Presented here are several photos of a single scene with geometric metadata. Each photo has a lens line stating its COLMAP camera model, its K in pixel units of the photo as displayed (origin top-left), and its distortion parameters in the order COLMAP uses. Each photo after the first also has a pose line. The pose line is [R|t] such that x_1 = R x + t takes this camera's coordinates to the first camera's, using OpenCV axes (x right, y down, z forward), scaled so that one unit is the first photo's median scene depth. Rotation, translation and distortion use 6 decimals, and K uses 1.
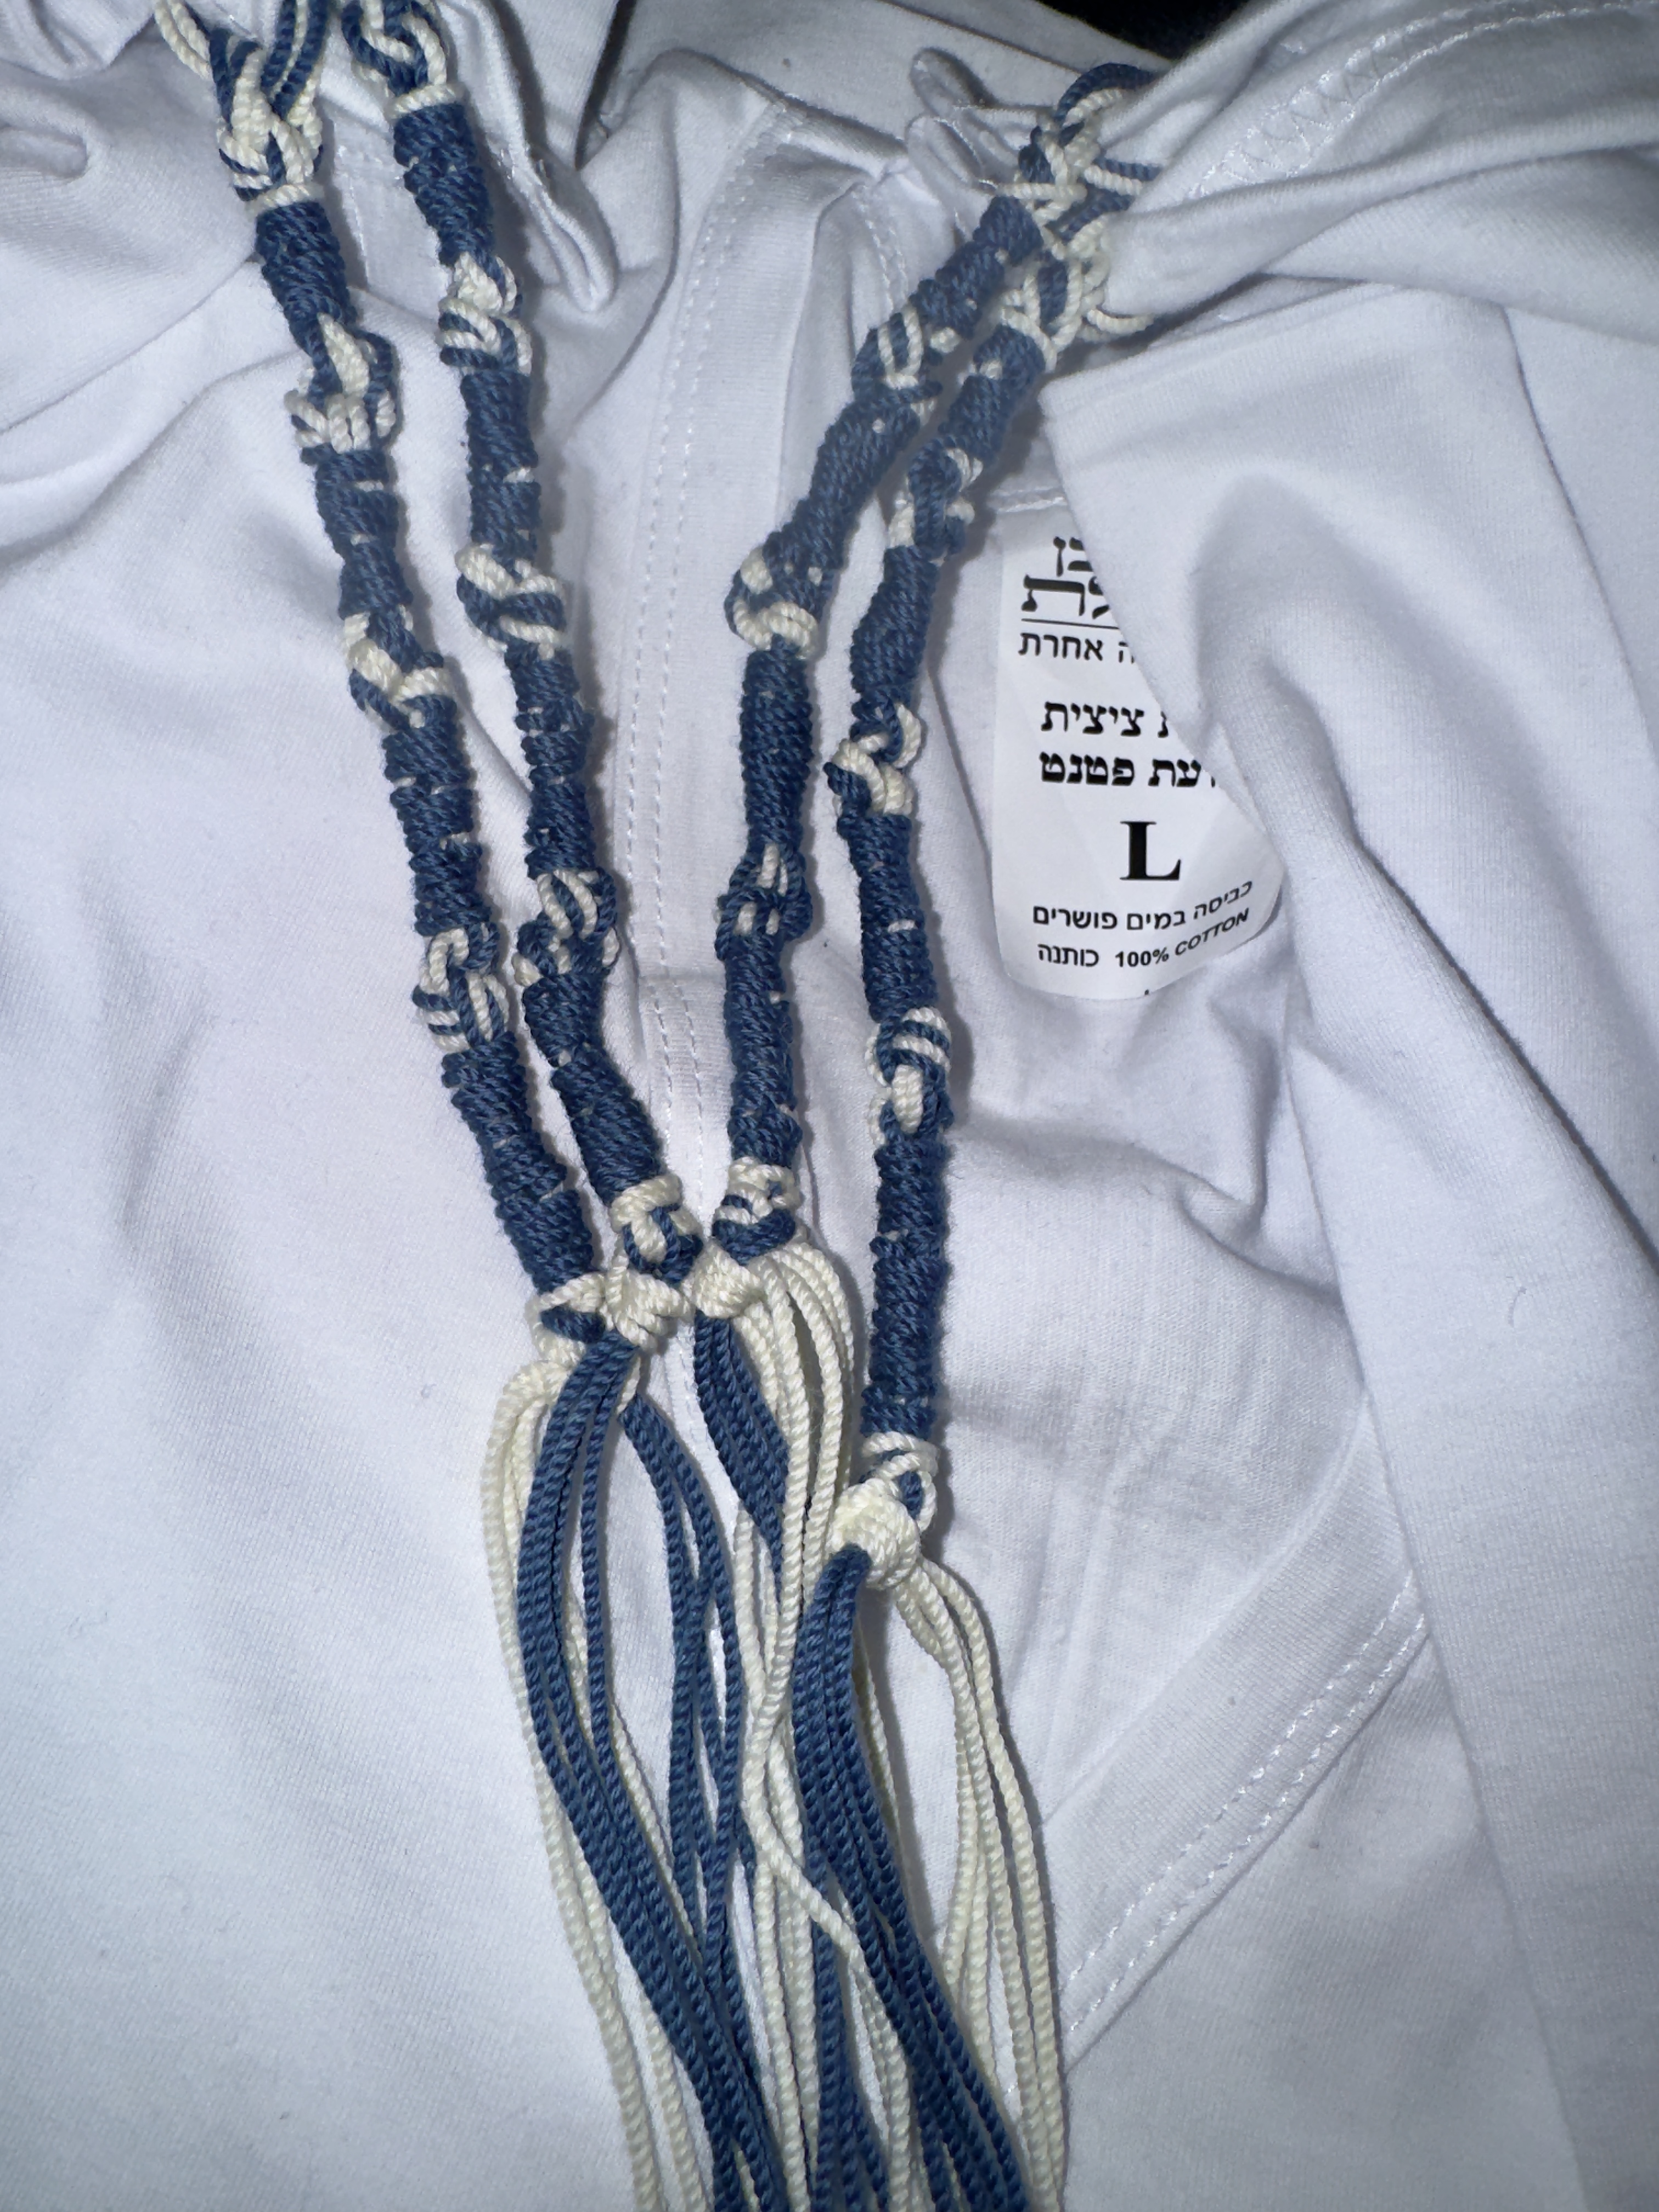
lens RADIAL K [[1643.1, 0, 830.8], [0, 1643.1, 1009.4], [0, 0, 1]] dist [-0.001681, -0.004293]
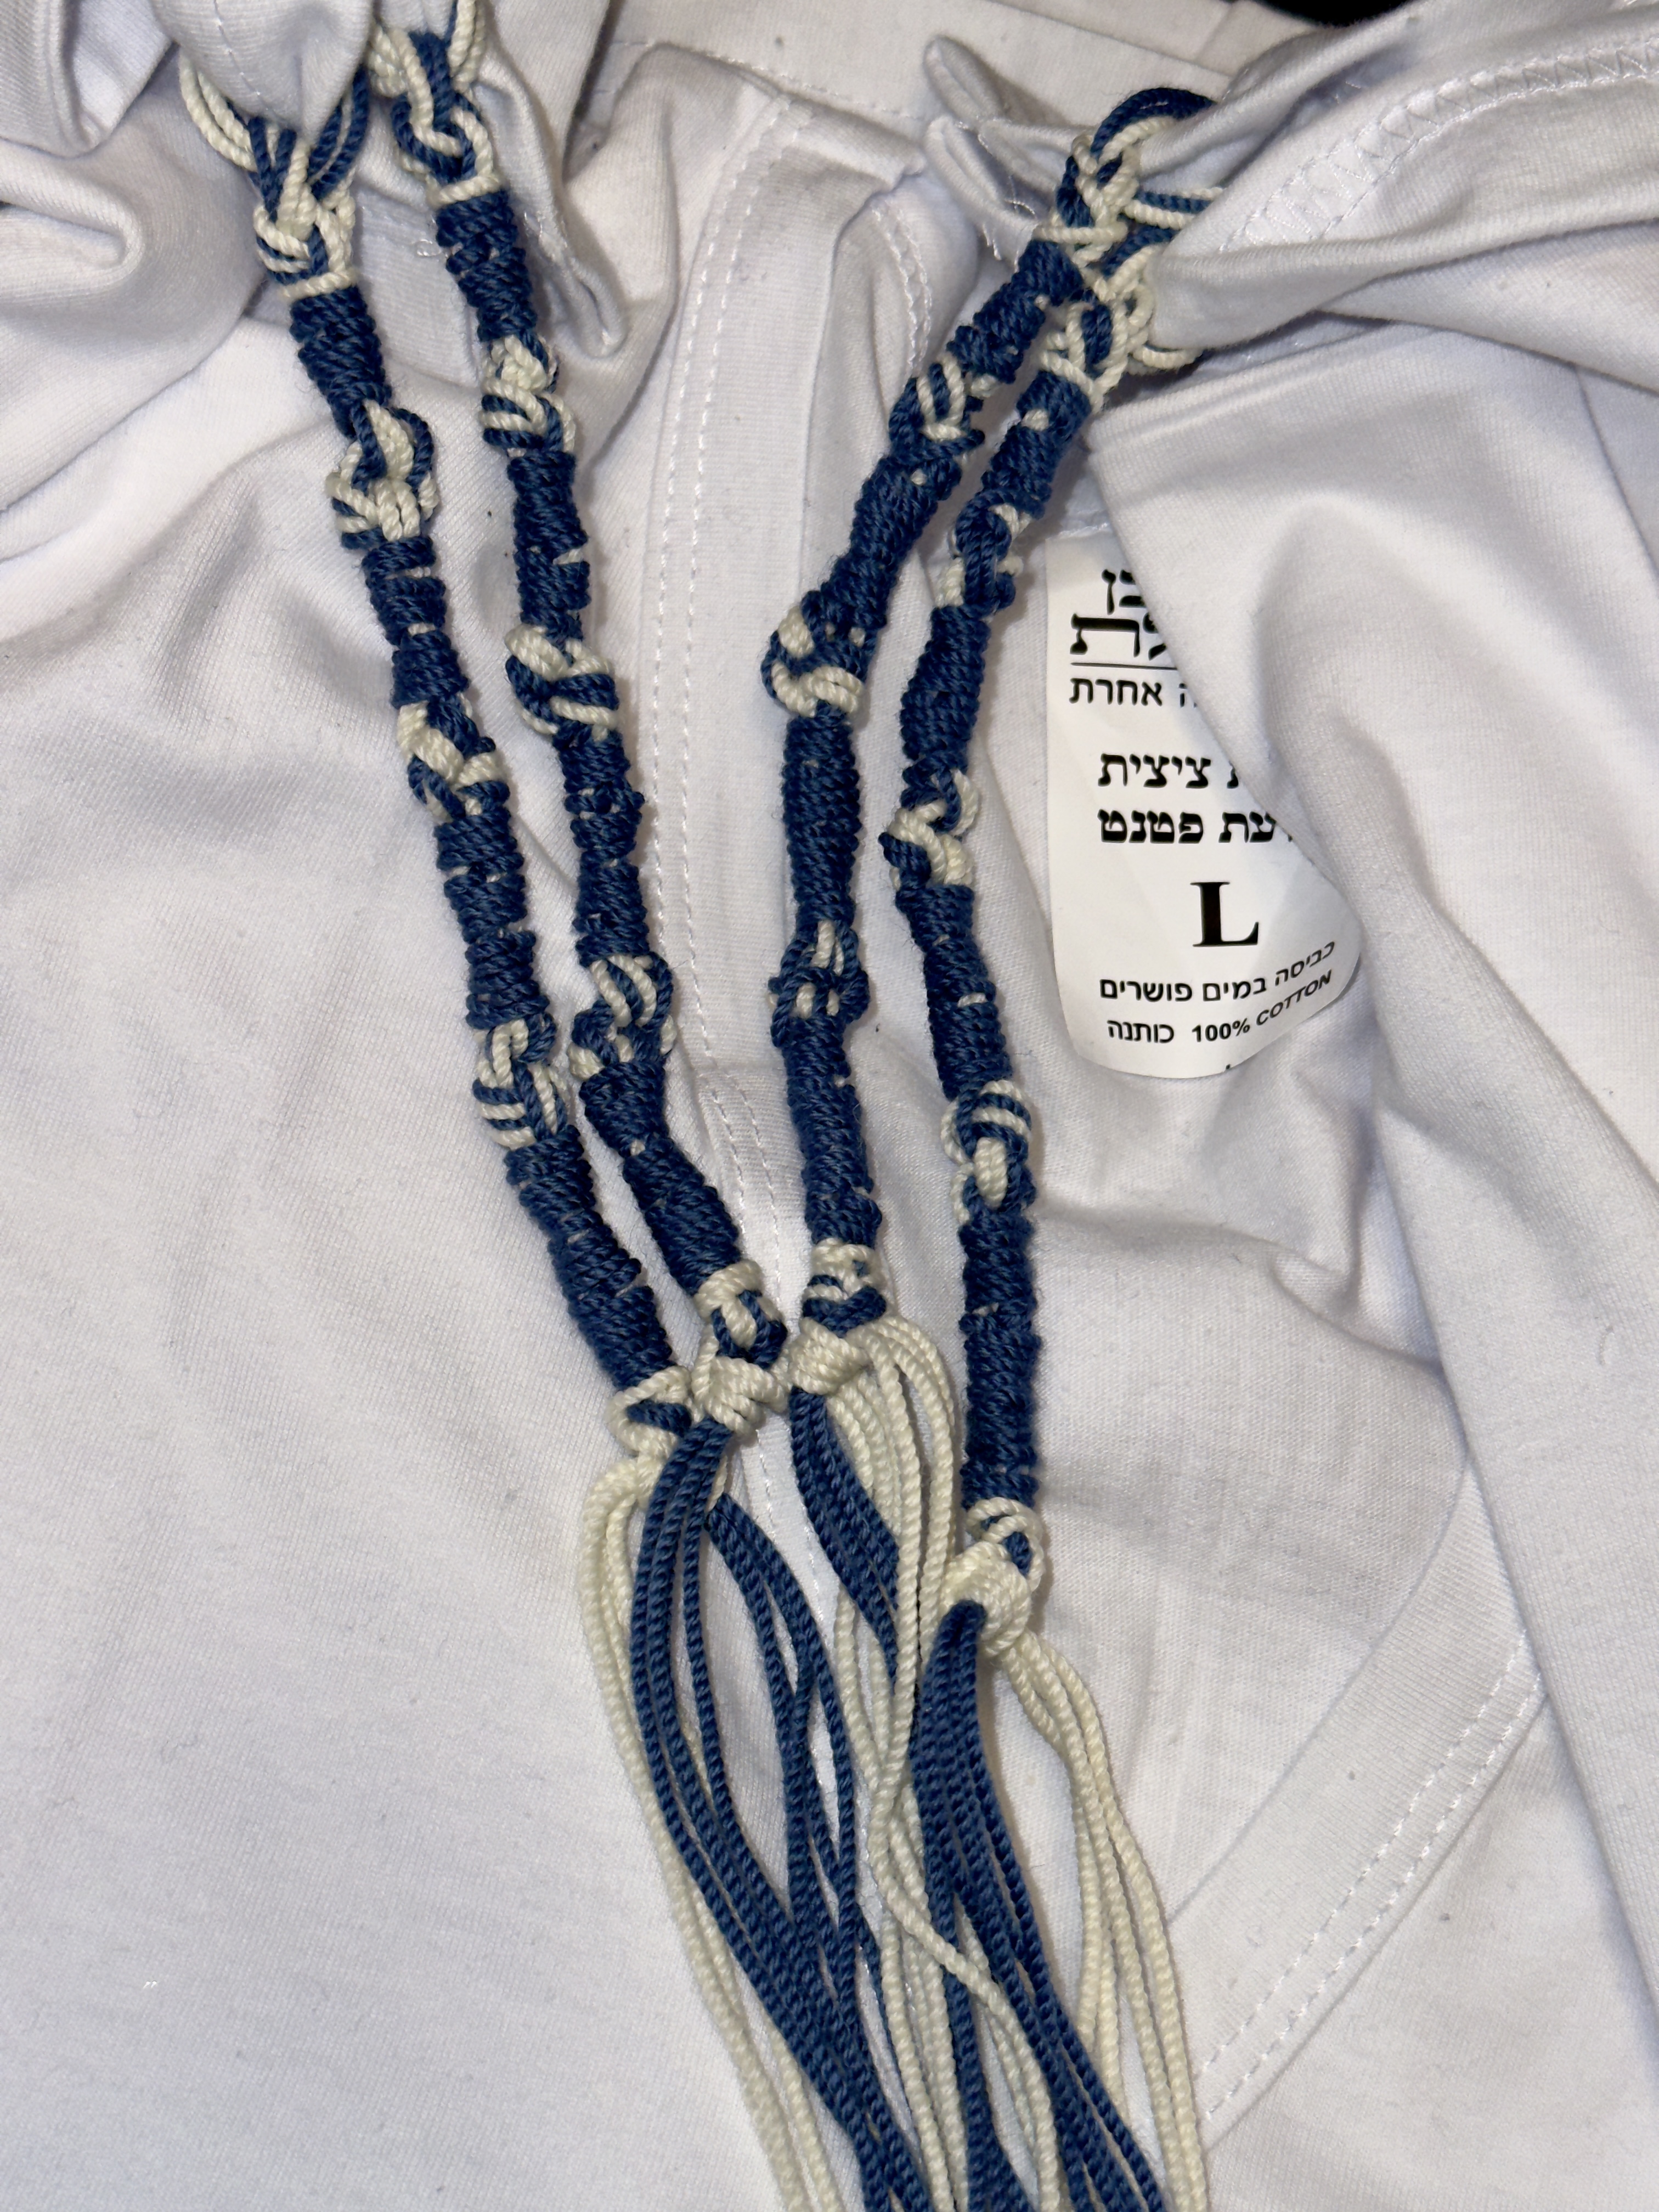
lens RADIAL K [[3127.0, 0, 829.5], [0, 3127.0, 1106.0], [0, 0, 1]] dist [0.130243, 0.027210]
pose [[0.997405, -0.041401, 0.058900, -0.154608], [0.044010, 0.998075, -0.043707, 0.090198], [-0.056977, 0.046186, 0.997307, -0.846077]]
